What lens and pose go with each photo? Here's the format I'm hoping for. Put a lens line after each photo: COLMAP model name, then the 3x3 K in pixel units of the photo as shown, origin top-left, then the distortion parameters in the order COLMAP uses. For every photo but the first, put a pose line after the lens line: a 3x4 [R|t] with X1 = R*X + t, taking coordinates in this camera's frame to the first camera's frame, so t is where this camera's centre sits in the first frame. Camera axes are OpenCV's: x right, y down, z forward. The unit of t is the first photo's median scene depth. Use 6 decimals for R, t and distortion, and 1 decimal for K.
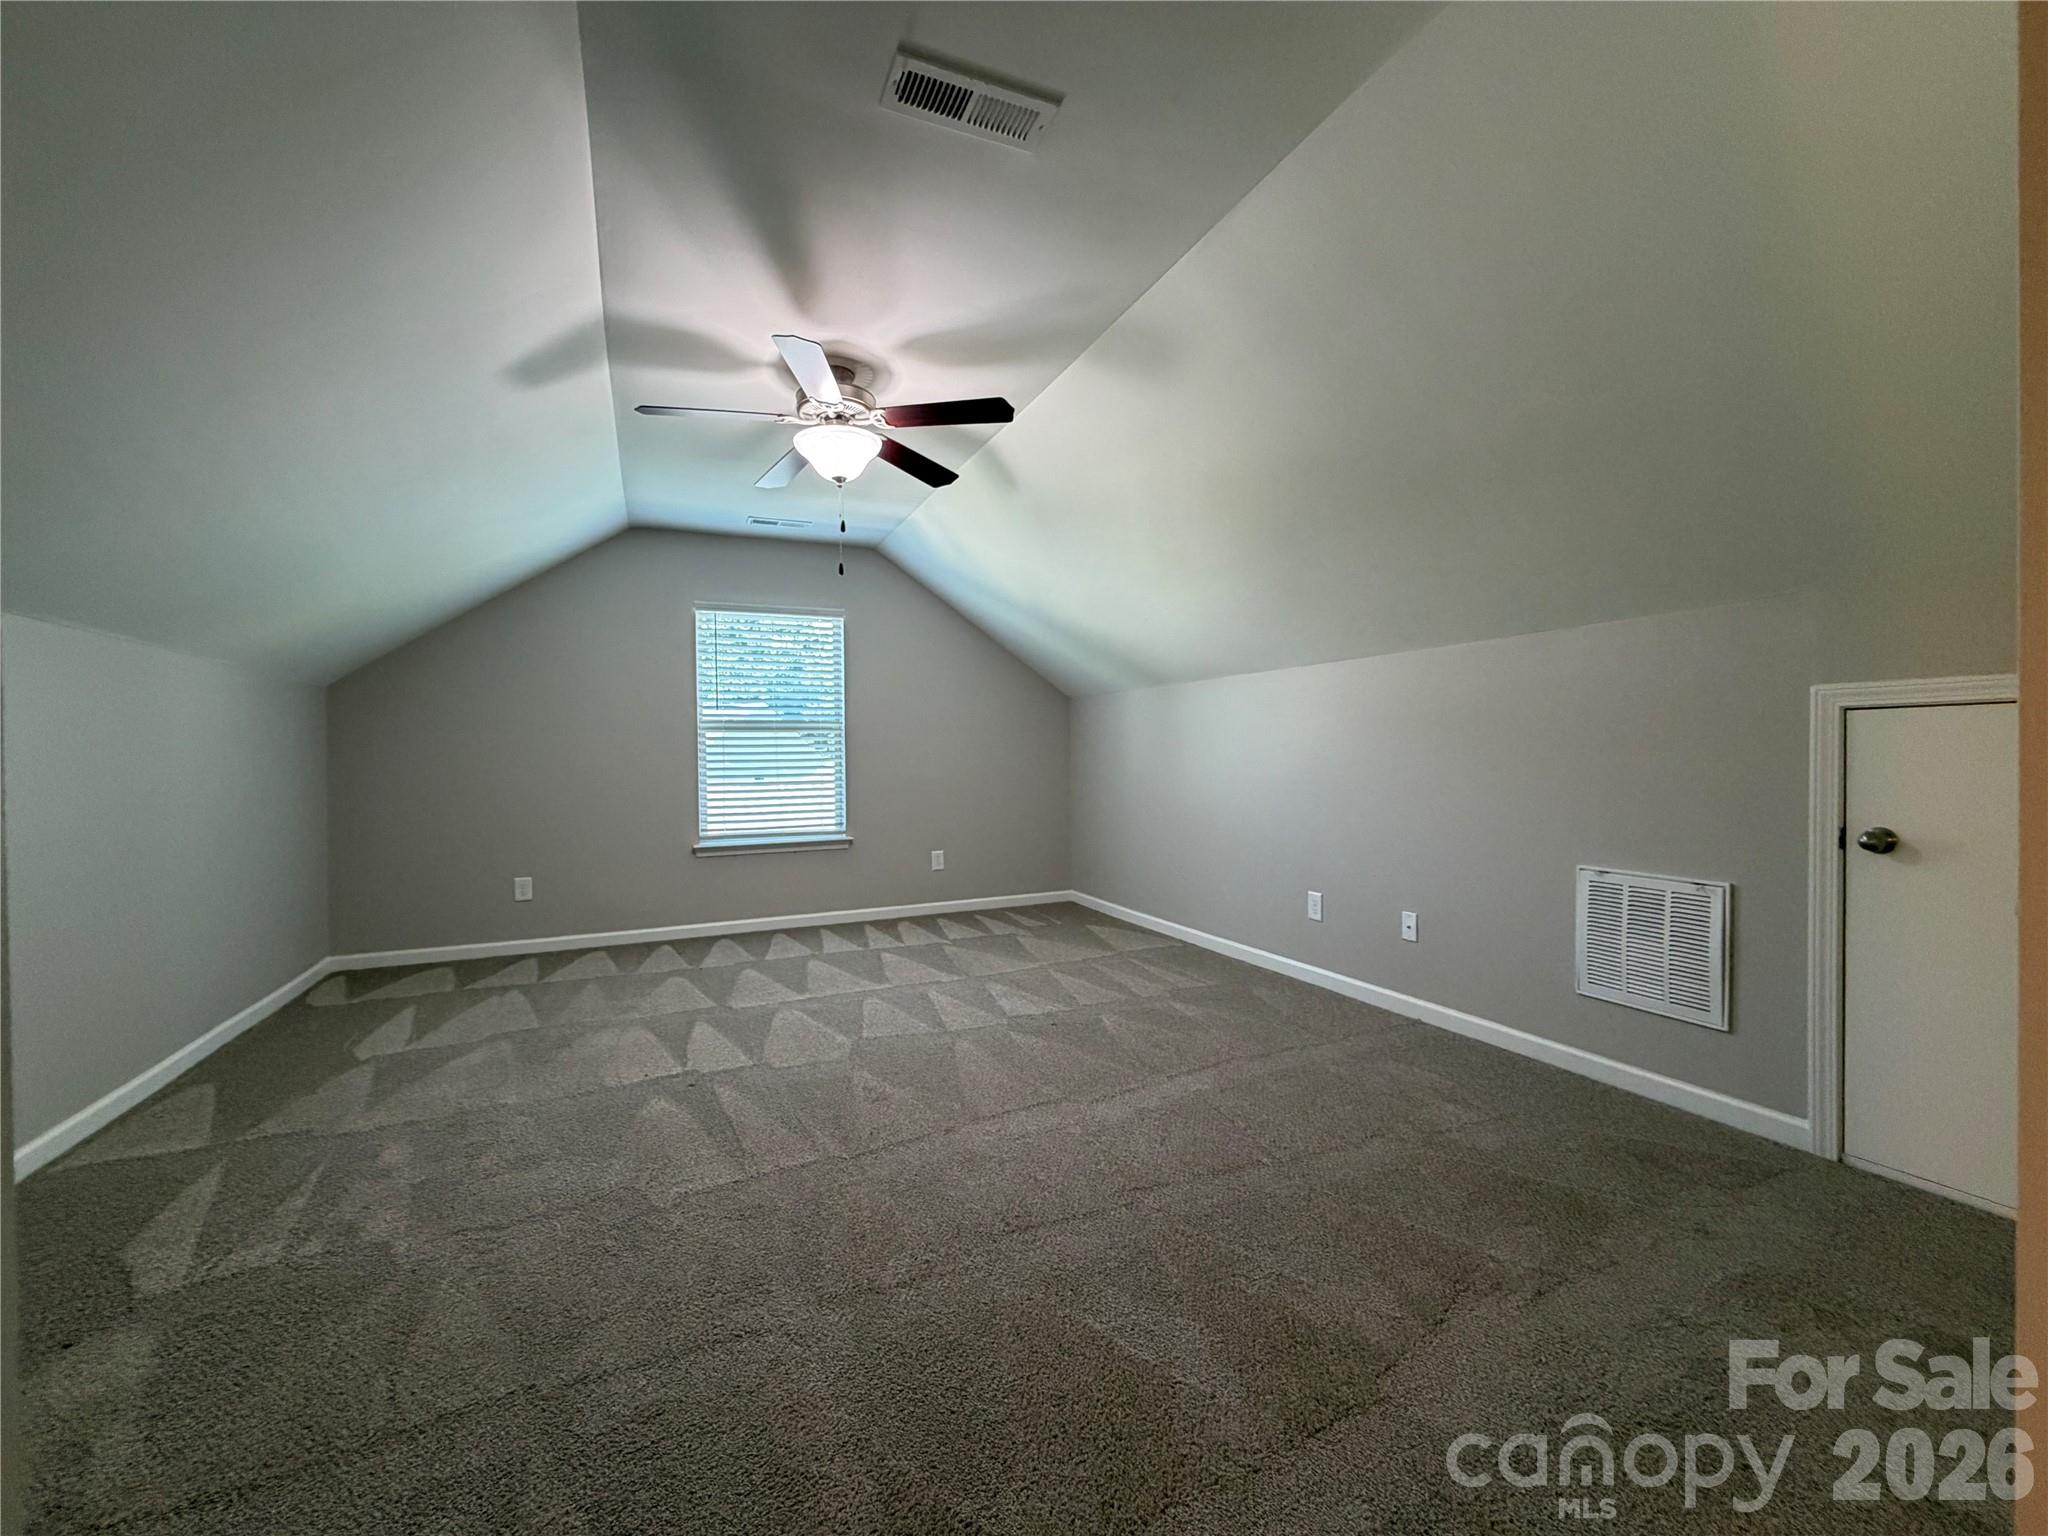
lens RADIAL K [[827.7, 0, 1024.0], [0, 827.7, 768.0], [0, 0, 1]] dist [-0.001265, -0.000060]
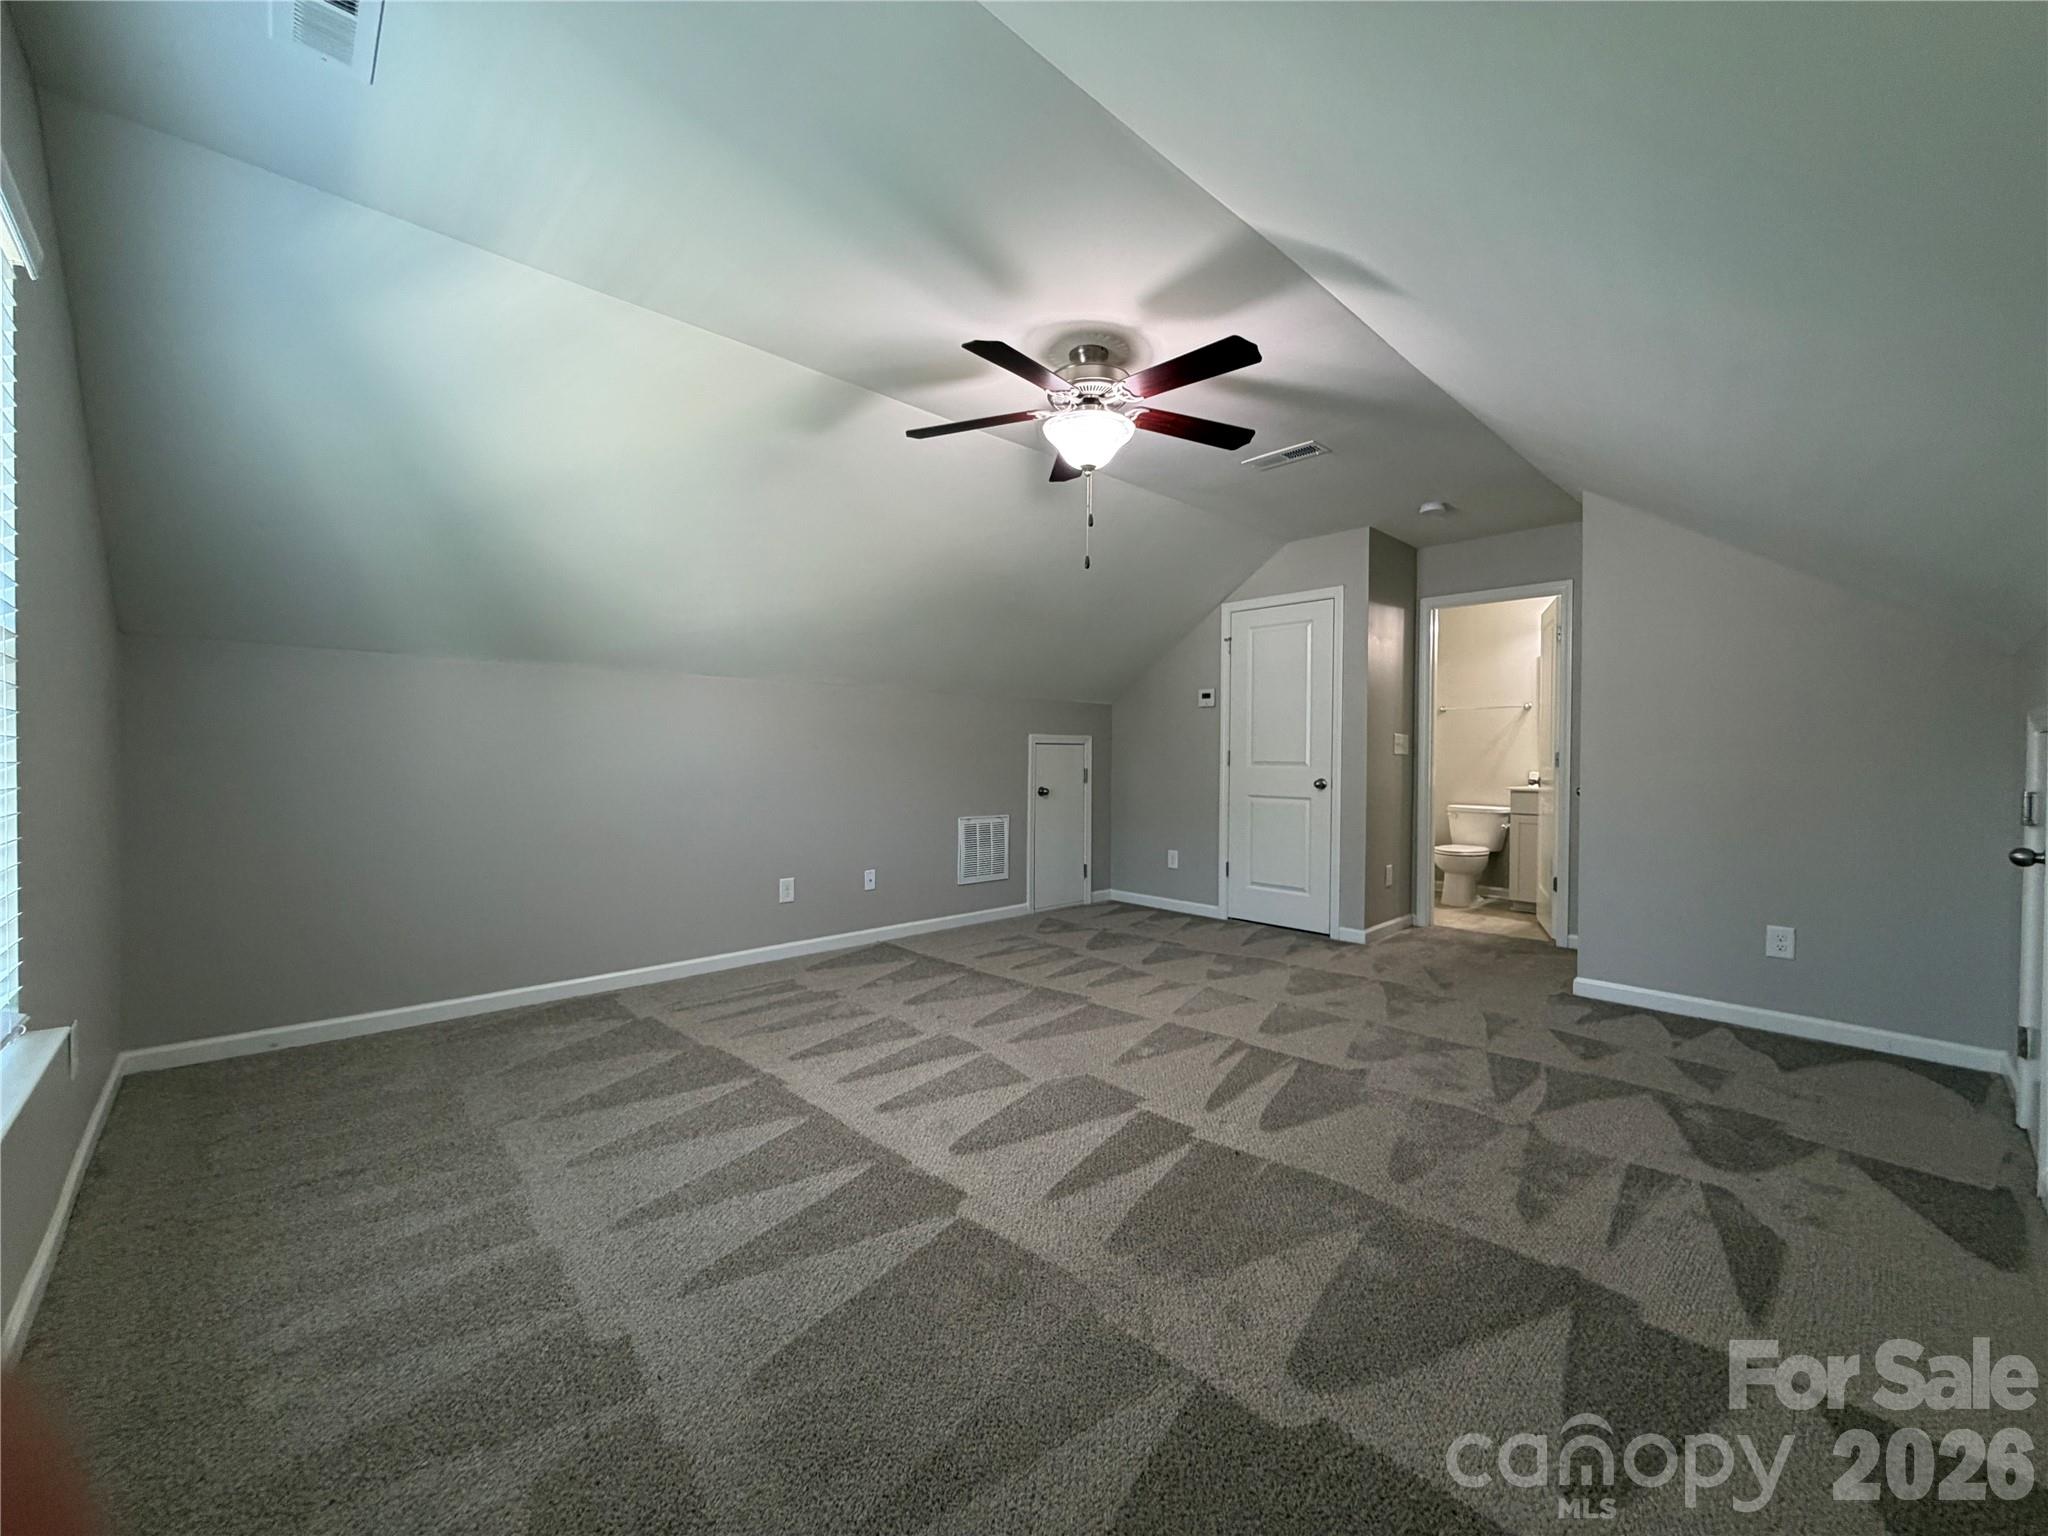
lens RADIAL K [[827.7, 0, 1024.0], [0, 827.7, 768.0], [0, 0, 1]] dist [-0.001265, -0.000060]
pose [[-0.330983, -0.011173, 0.943571, -1.235829], [0.011215, 0.999813, 0.015773, -0.027347], [-0.943570, 0.015803, -0.330796, 1.557437]]
